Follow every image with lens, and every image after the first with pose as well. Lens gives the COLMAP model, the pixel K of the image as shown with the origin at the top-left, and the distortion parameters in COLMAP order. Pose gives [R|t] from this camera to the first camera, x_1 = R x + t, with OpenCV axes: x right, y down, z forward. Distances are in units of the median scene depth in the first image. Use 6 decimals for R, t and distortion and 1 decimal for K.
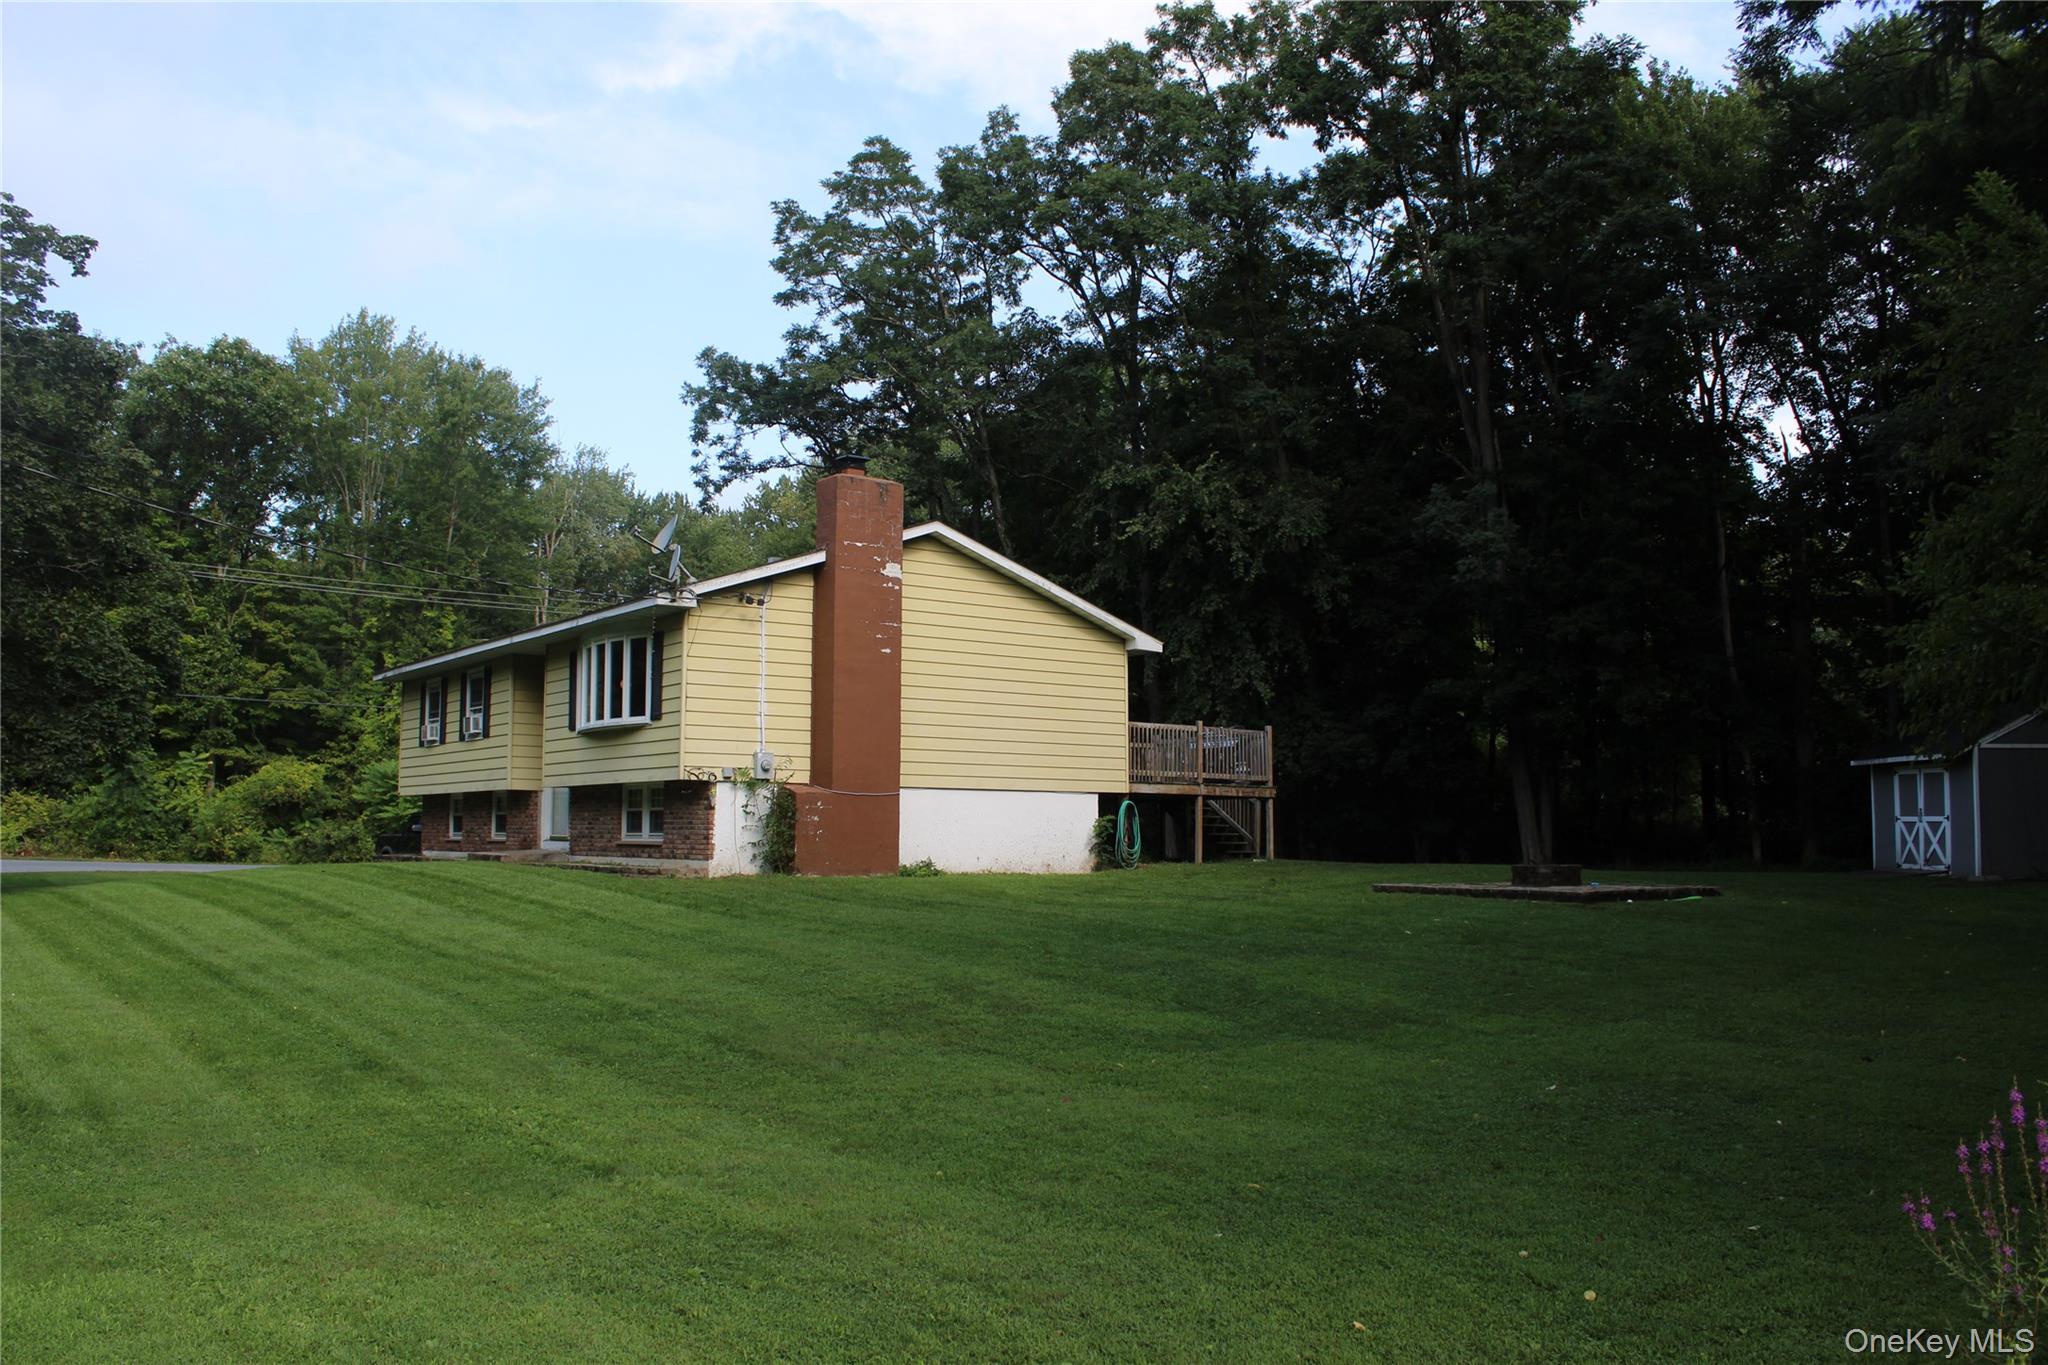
lens RADIAL K [[1692.8, 0, 1007.7], [0, 1692.8, 685.7], [0, 0, 1]] dist [-0.166339, 0.148922]
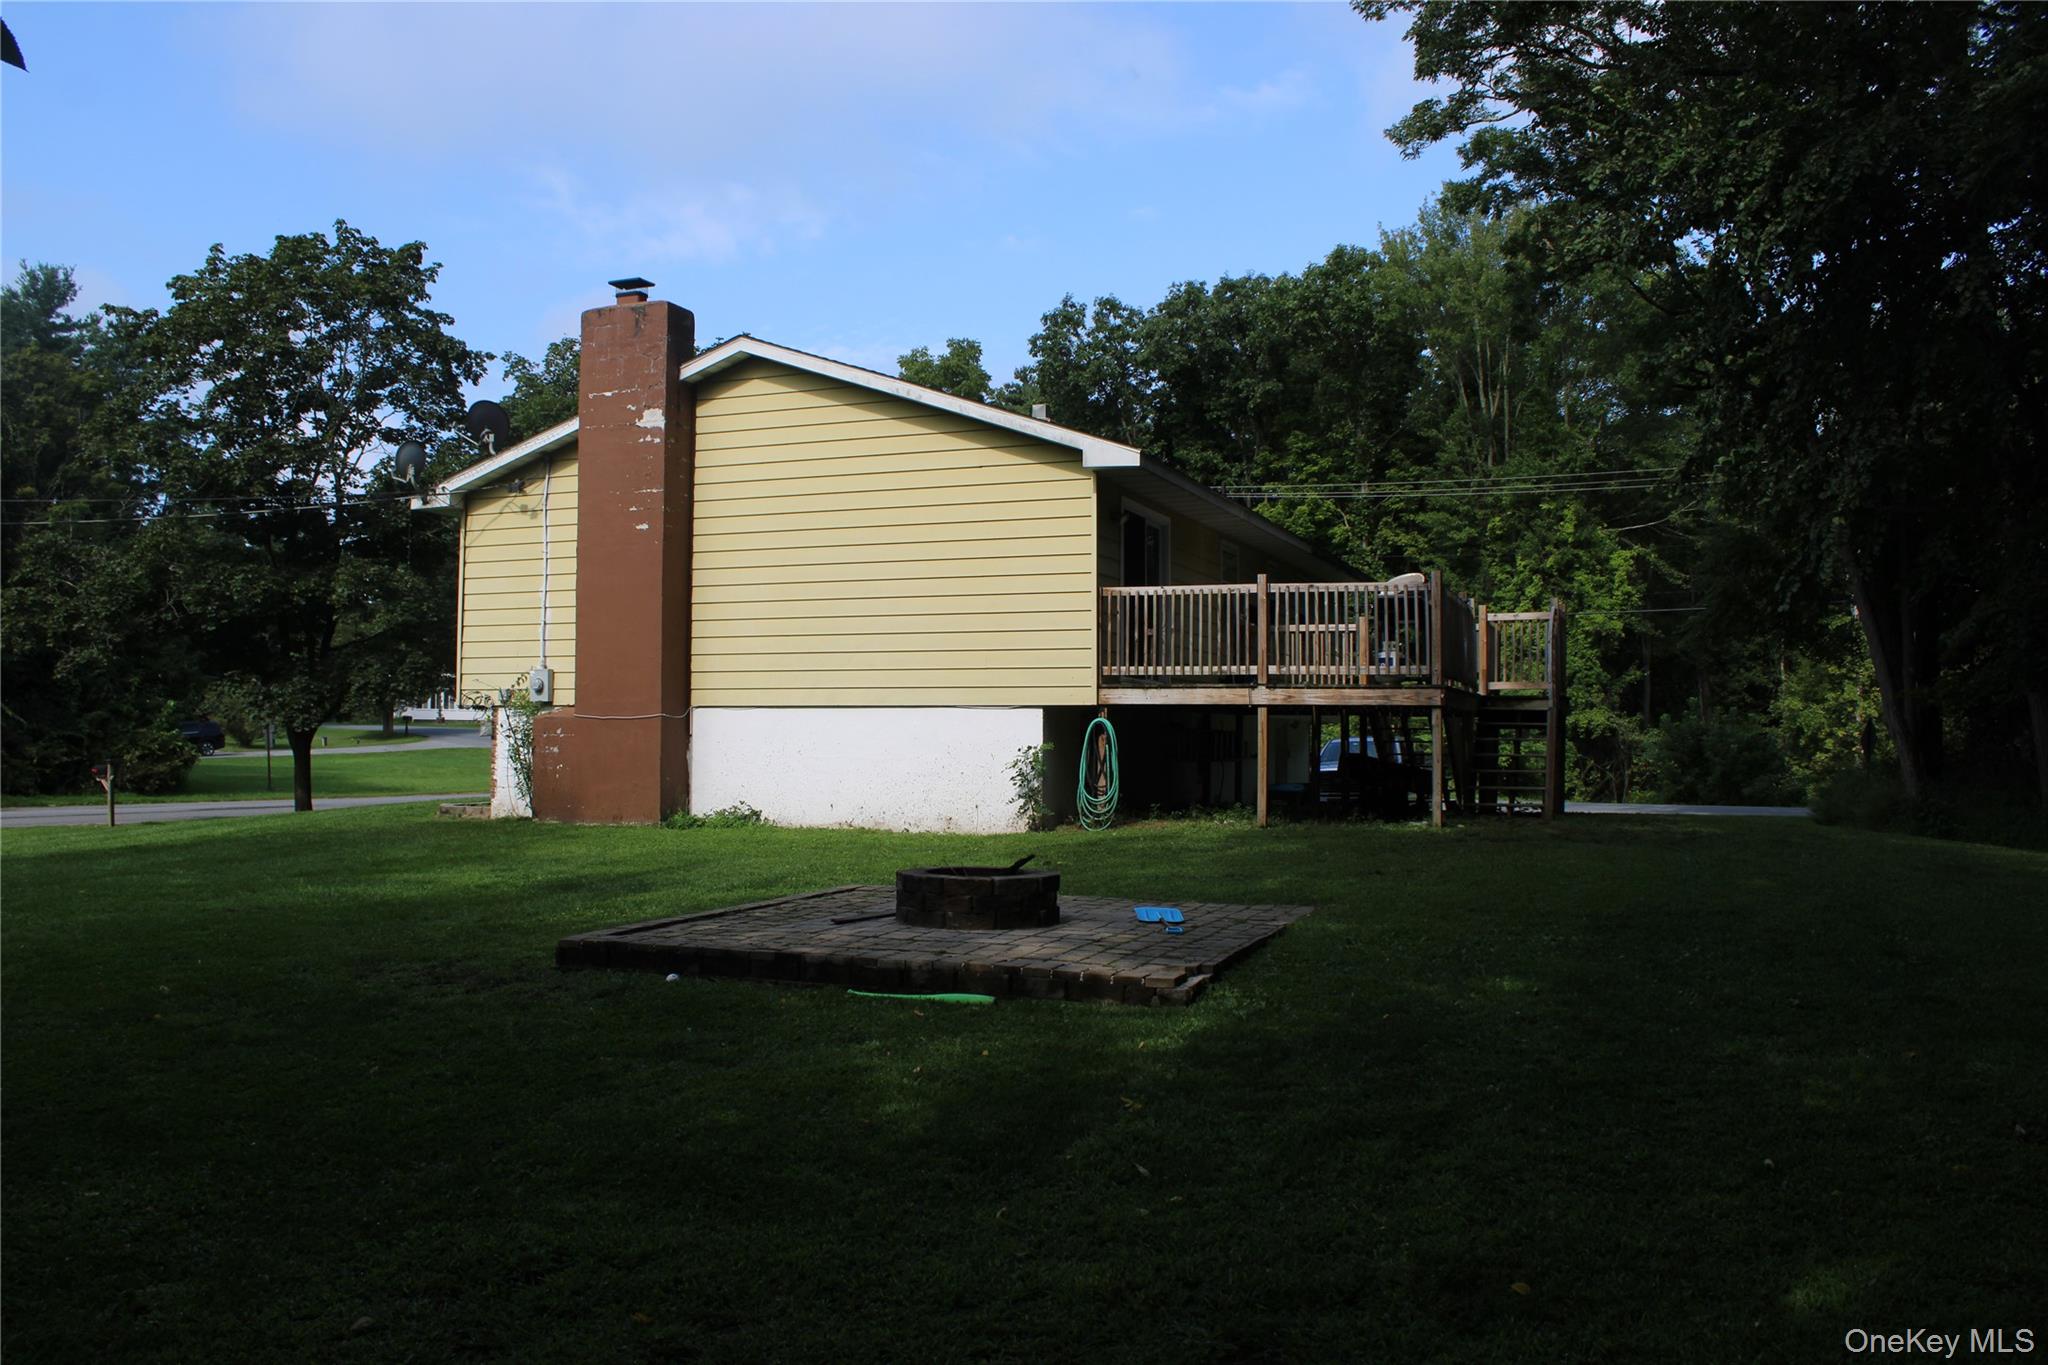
lens RADIAL K [[1692.8, 0, 1007.7], [0, 1692.8, 685.7], [0, 0, 1]] dist [-0.166339, 0.148922]
pose [[0.510905, -0.029169, -0.859142, 0.575138], [0.073530, 0.997244, 0.009868, 0.048130], [0.856487, -0.068214, 0.511642, 0.663933]]
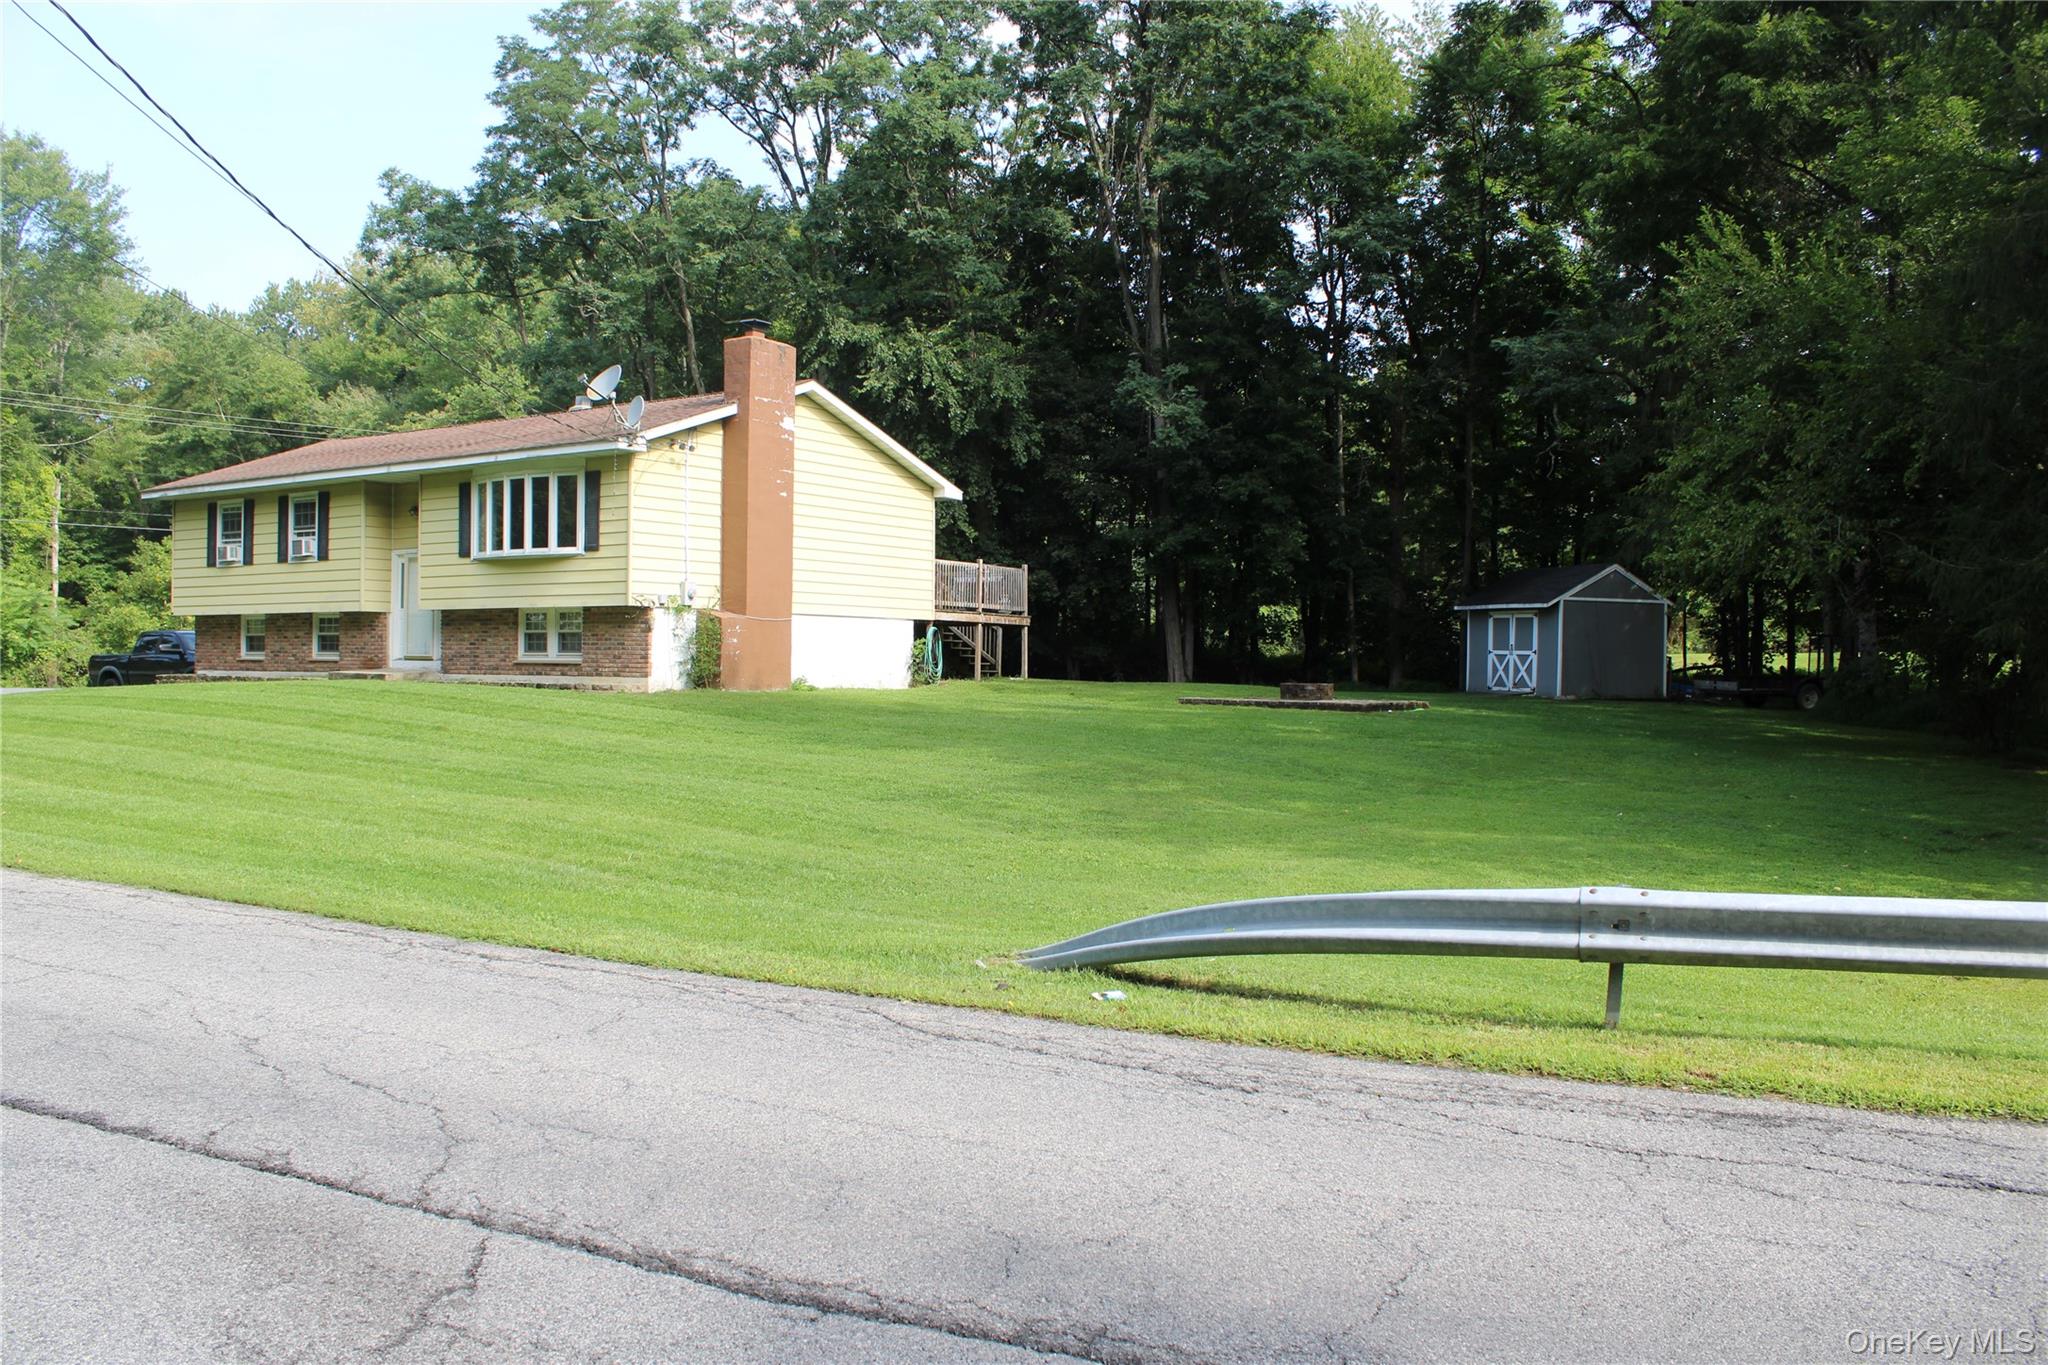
lens RADIAL K [[1692.8, 0, 1007.7], [0, 1692.8, 685.7], [0, 0, 1]] dist [-0.166339, 0.148922]
pose [[0.938112, 0.000705, 0.346332, -0.286287], [-0.037289, 0.994390, 0.098982, -0.009310], [-0.344320, -0.105771, 0.932875, -0.114354]]
